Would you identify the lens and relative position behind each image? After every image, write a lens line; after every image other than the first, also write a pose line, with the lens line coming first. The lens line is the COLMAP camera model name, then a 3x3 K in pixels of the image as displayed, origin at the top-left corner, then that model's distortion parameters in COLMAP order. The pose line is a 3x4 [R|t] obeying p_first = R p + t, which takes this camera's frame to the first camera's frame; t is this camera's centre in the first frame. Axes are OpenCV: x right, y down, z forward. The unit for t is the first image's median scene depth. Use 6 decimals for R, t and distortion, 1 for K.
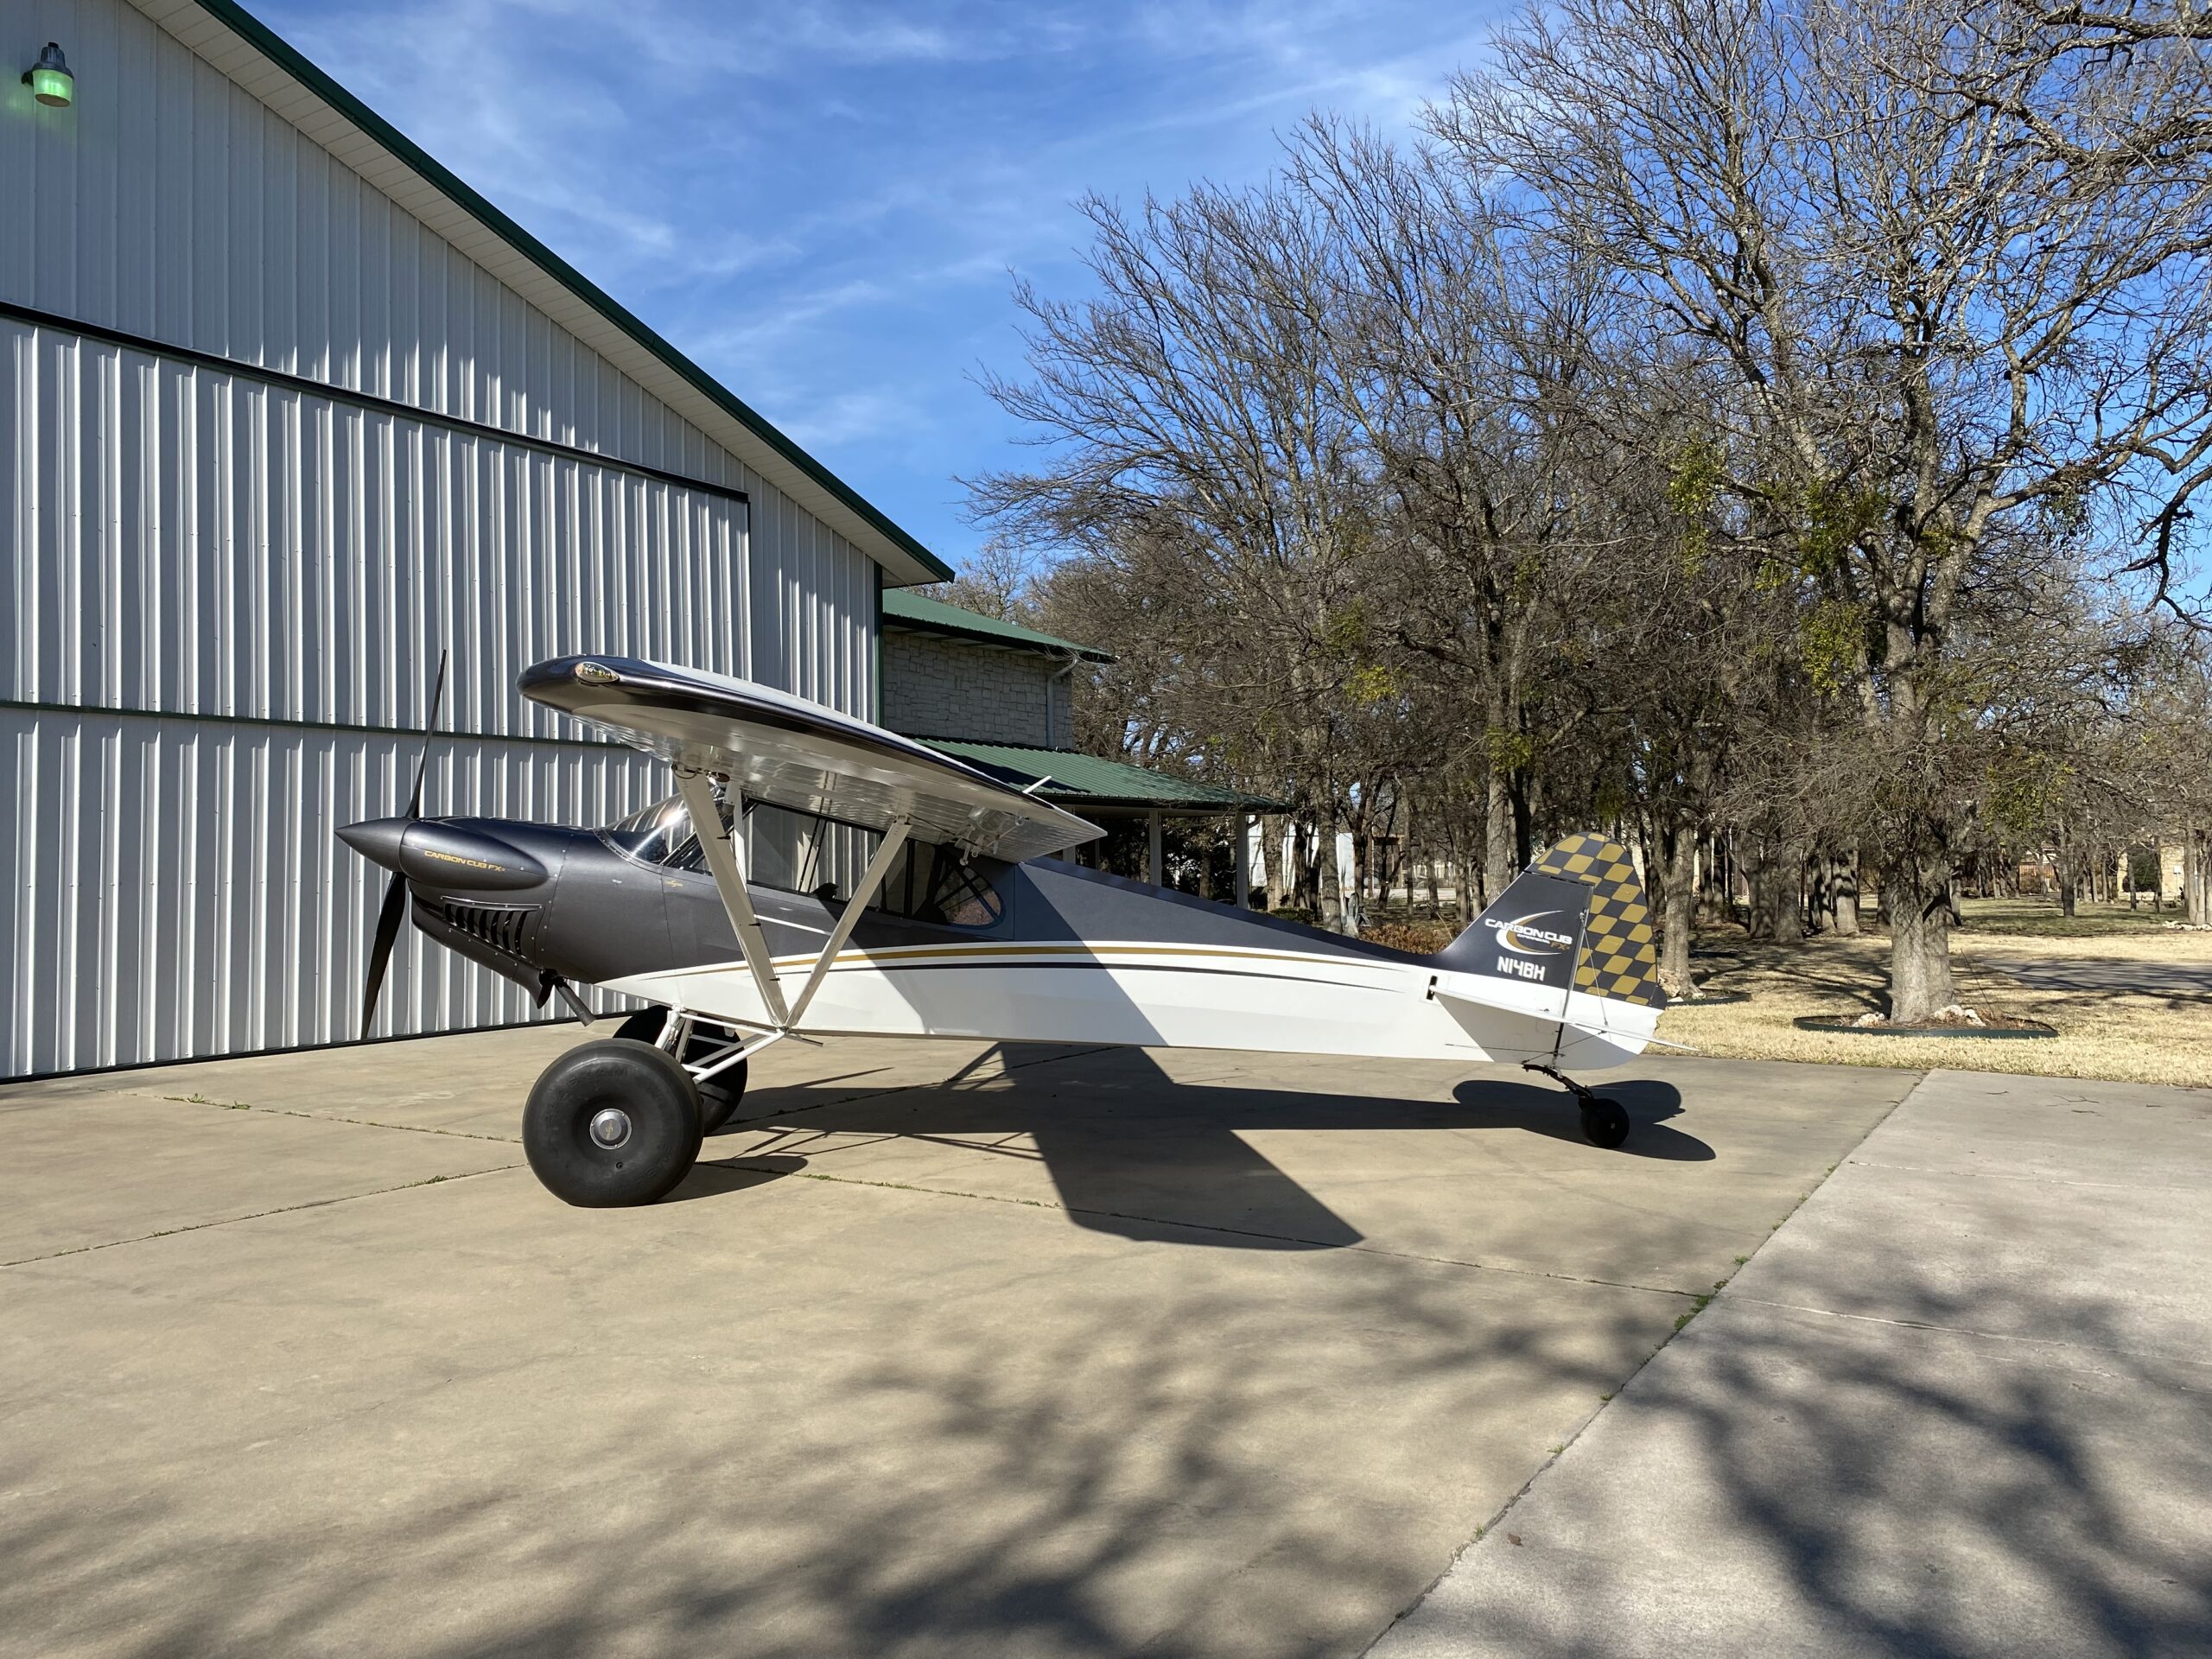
lens RADIAL K [[1688.7, 0, 1130.2], [0, 1688.7, 800.7], [0, 0, 1]] dist [0.022277, -0.024141]
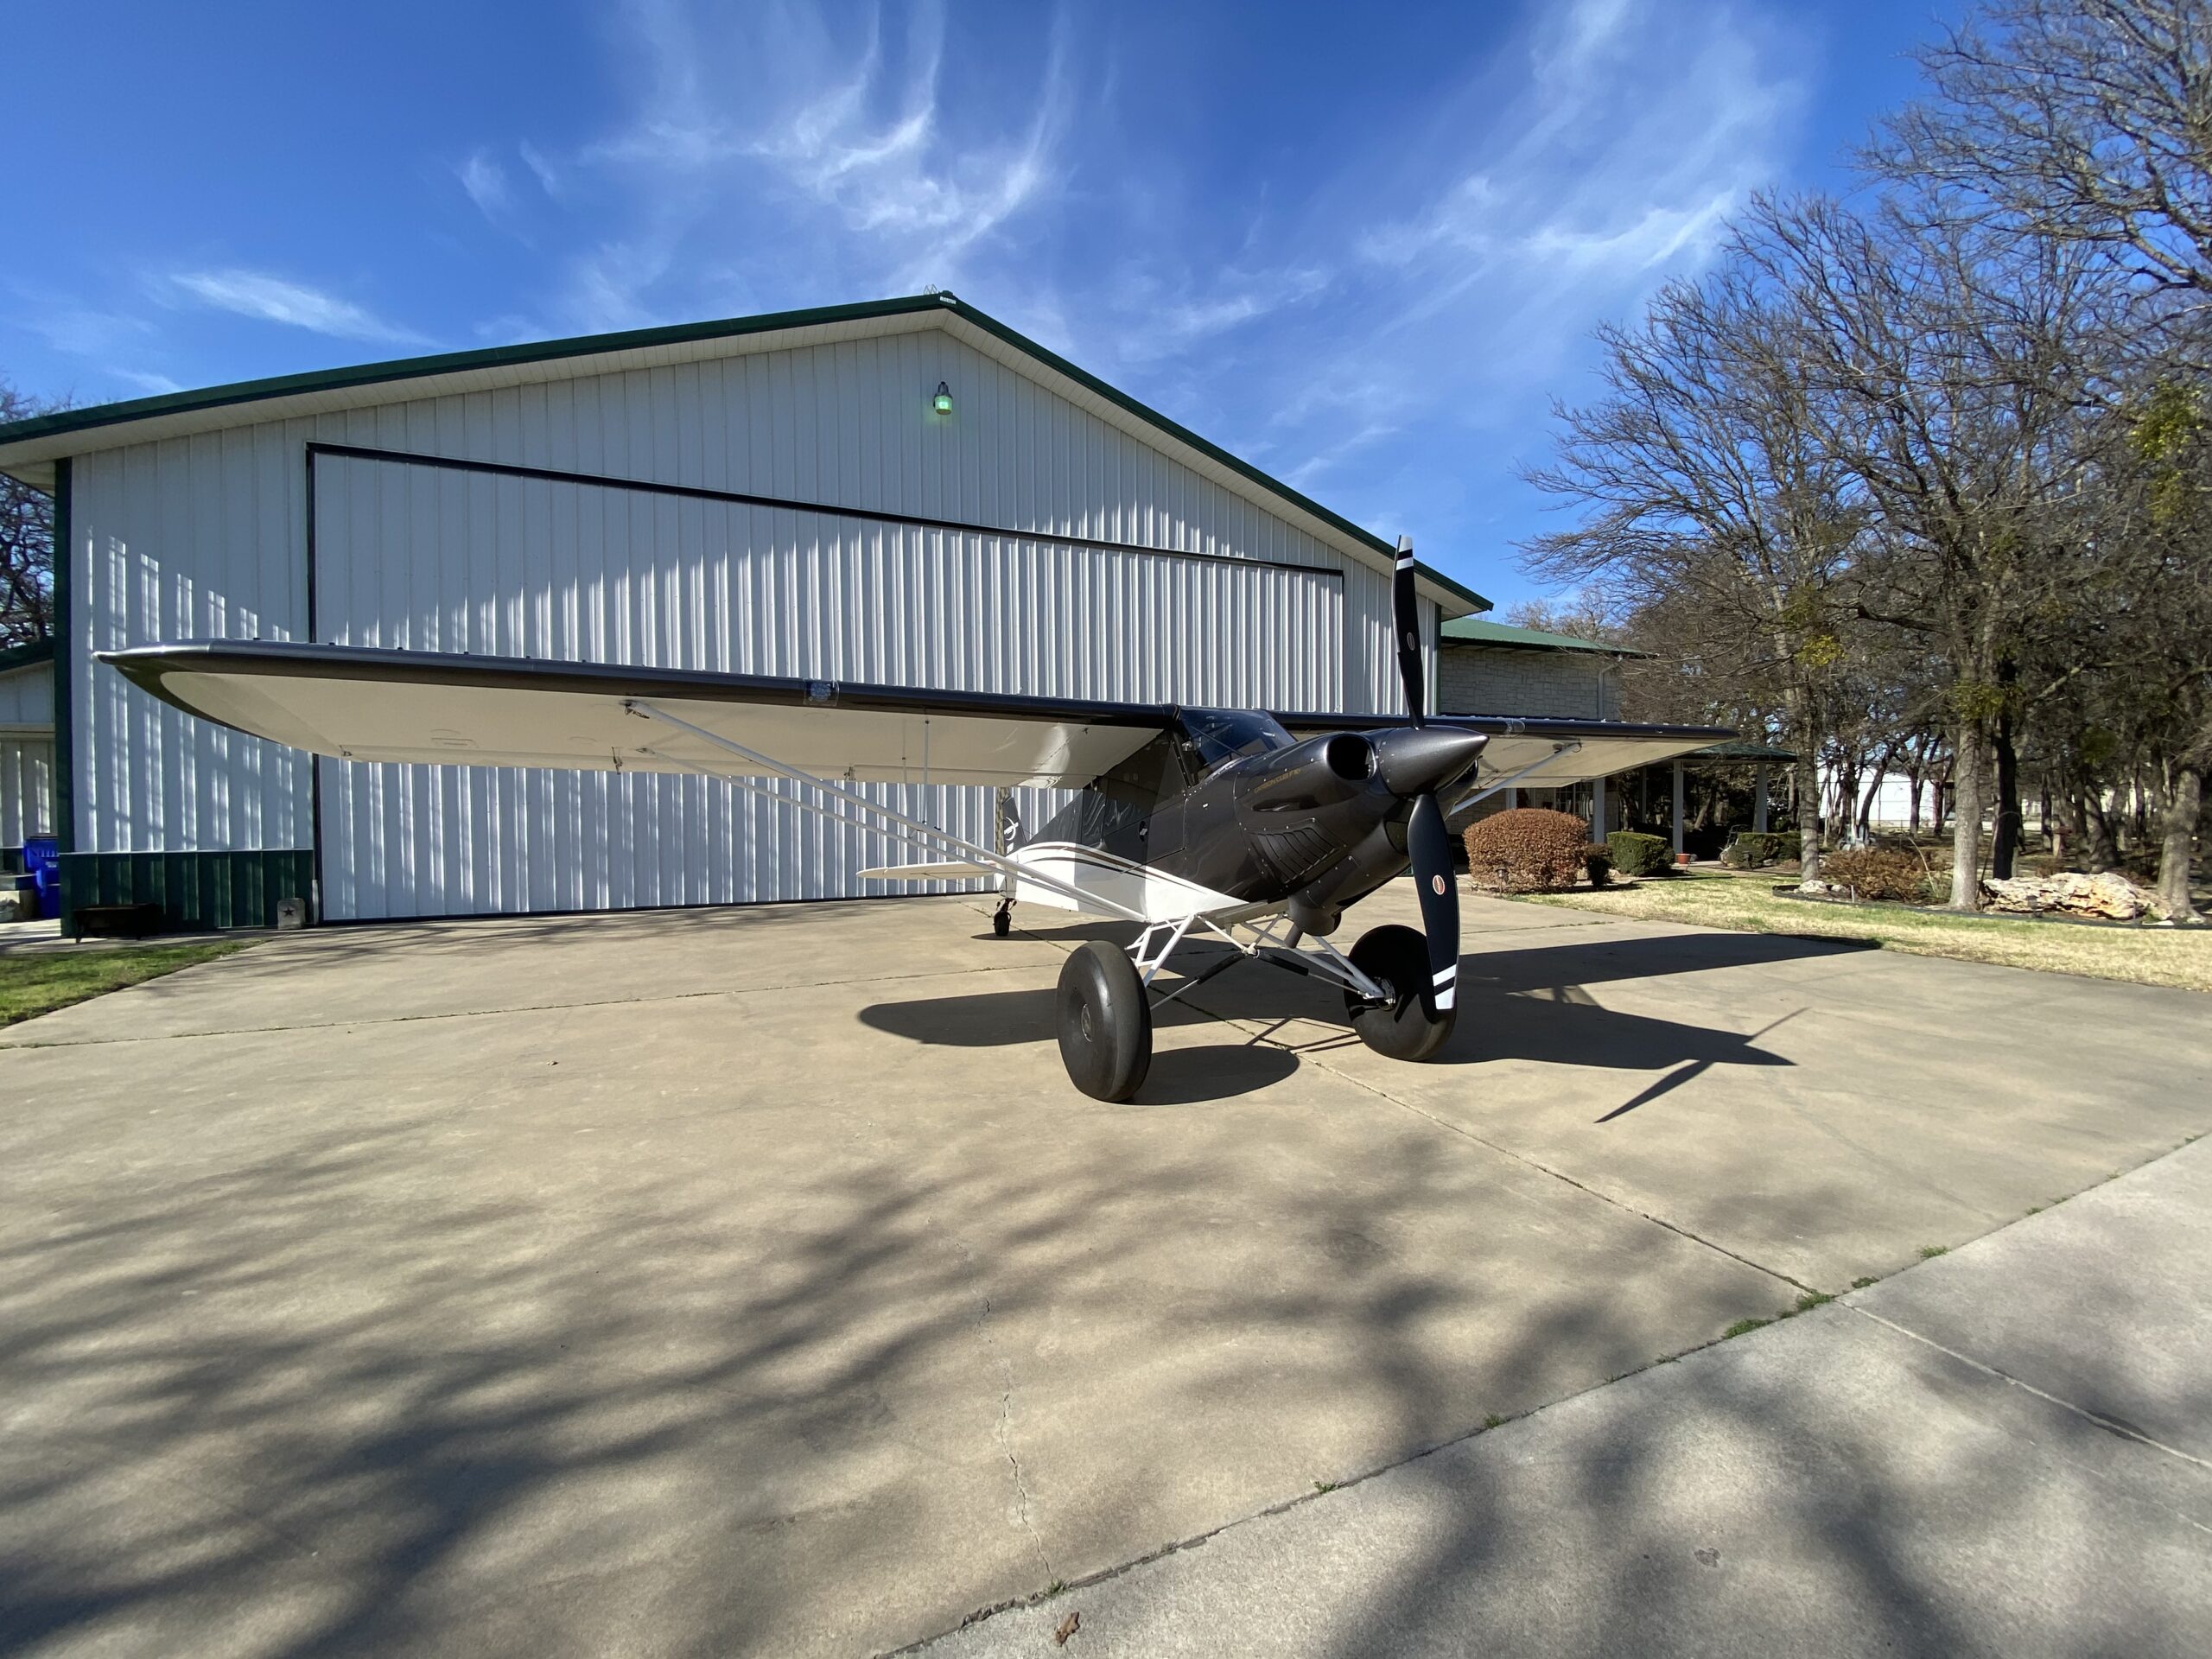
lens RADIAL K [[898.5, 0, 1111.7], [0, 898.5, 823.9], [0, 0, 1]] dist [-0.003378, -0.003825]
pose [[0.809895, 0.018860, -0.586271, 0.175114], [0.018853, 0.998130, 0.058153, 0.014783], [0.586272, -0.058151, 0.808025, 0.250897]]
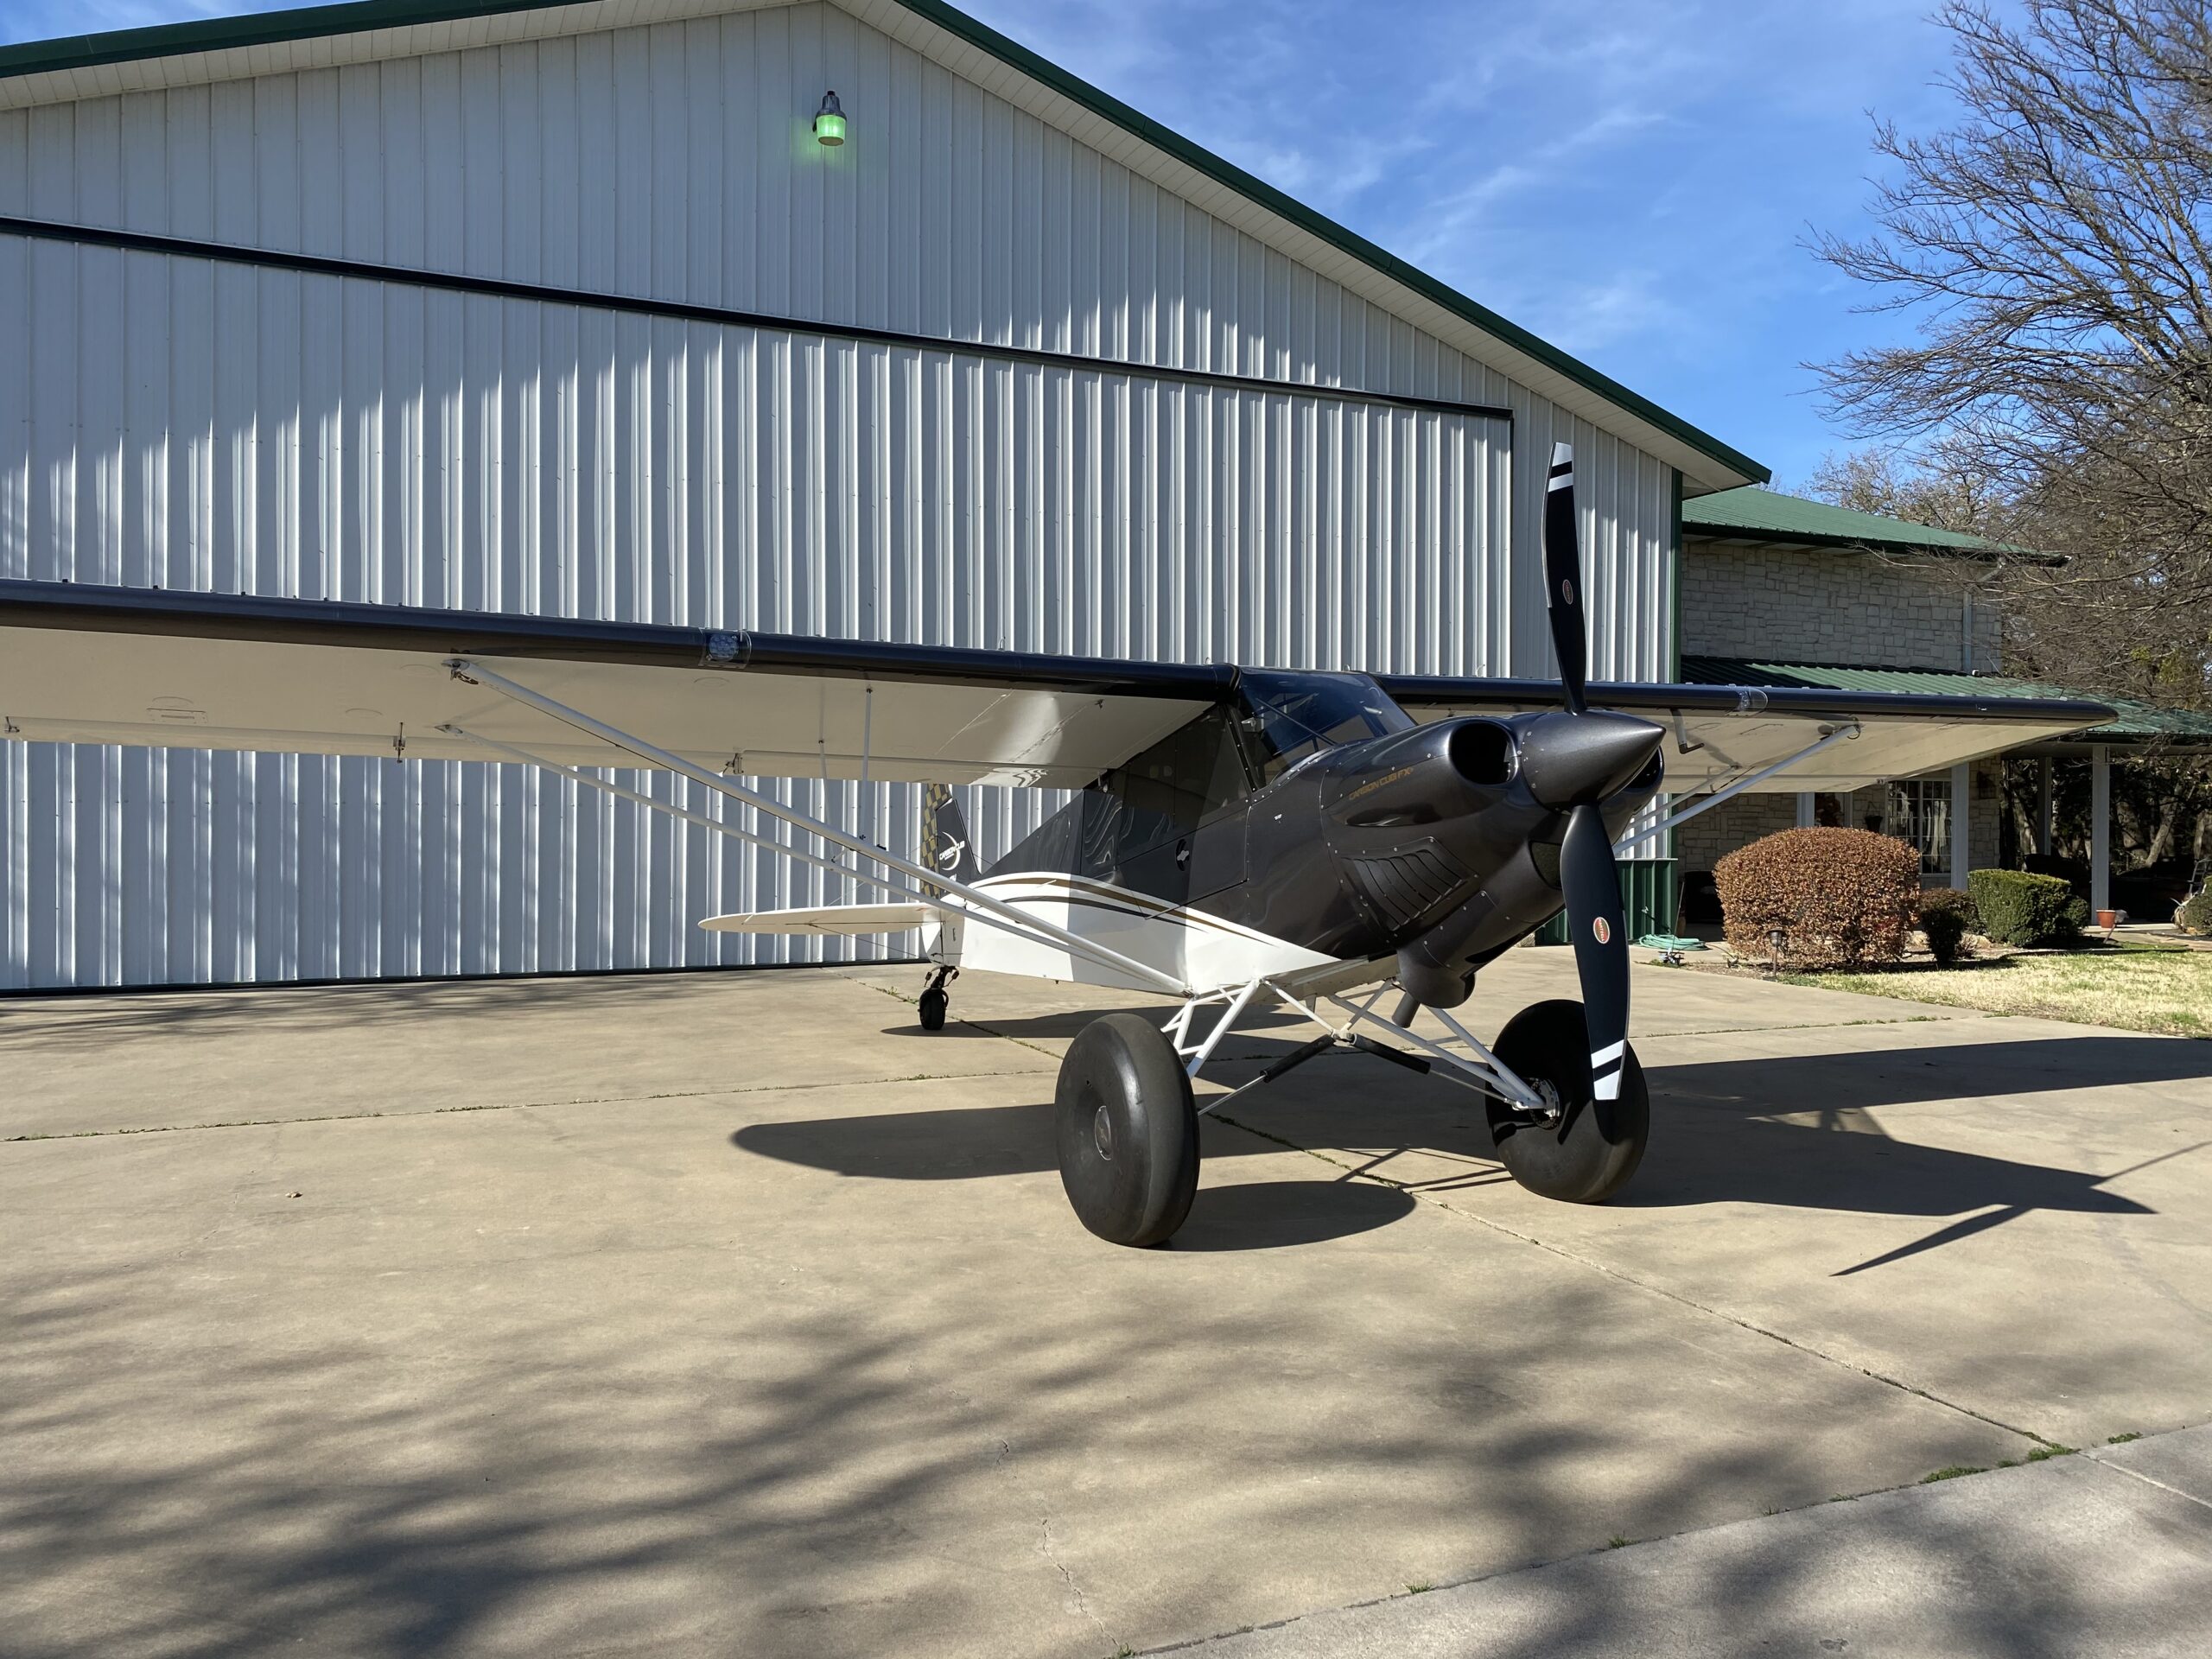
lens RADIAL K [[1688.7, 0, 1110.5], [0, 1688.7, 832.1], [0, 0, 1]] dist [0.022277, -0.024141]
pose [[0.817622, 0.021557, -0.575351, 0.229464], [0.008329, 0.998751, 0.049257, 0.009009], [0.575694, -0.045066, 0.816422, 0.146890]]
